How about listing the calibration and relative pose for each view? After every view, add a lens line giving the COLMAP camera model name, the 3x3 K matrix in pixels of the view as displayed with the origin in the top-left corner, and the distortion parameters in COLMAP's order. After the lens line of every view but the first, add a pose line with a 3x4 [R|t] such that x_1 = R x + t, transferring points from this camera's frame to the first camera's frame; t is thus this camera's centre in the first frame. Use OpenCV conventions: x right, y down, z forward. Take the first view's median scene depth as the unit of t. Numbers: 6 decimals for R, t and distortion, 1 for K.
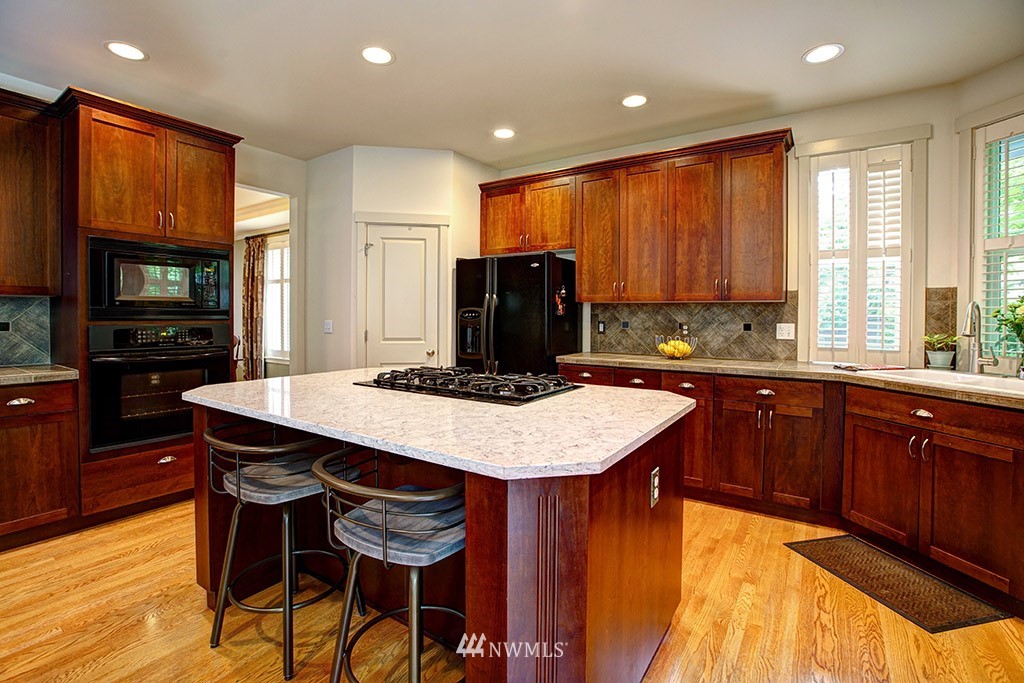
lens RADIAL K [[477.4, 0, 508.6], [0, 477.4, 317.4], [0, 0, 1]] dist [-0.001648, -0.000156]
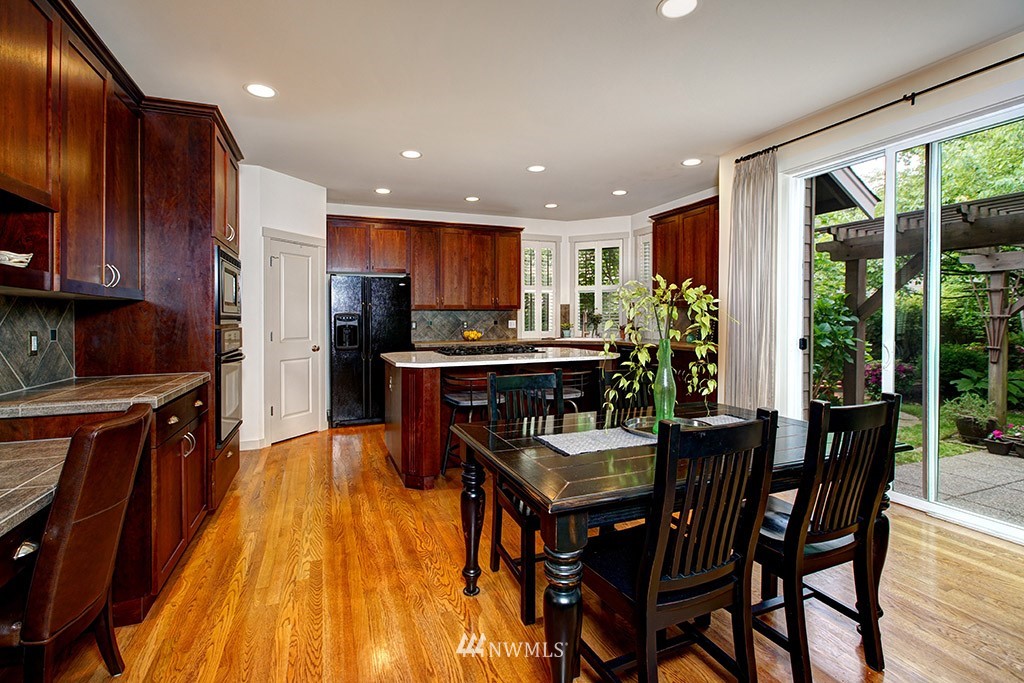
lens RADIAL K [[477.4, 0, 508.6], [0, 477.4, 317.4], [0, 0, 1]] dist [-0.001648, -0.000156]
pose [[0.559113, -0.007721, 0.829055, -1.083291], [0.014728, 0.999891, -0.000620, 0.001825], [-0.828961, 0.012557, 0.559166, -0.110047]]
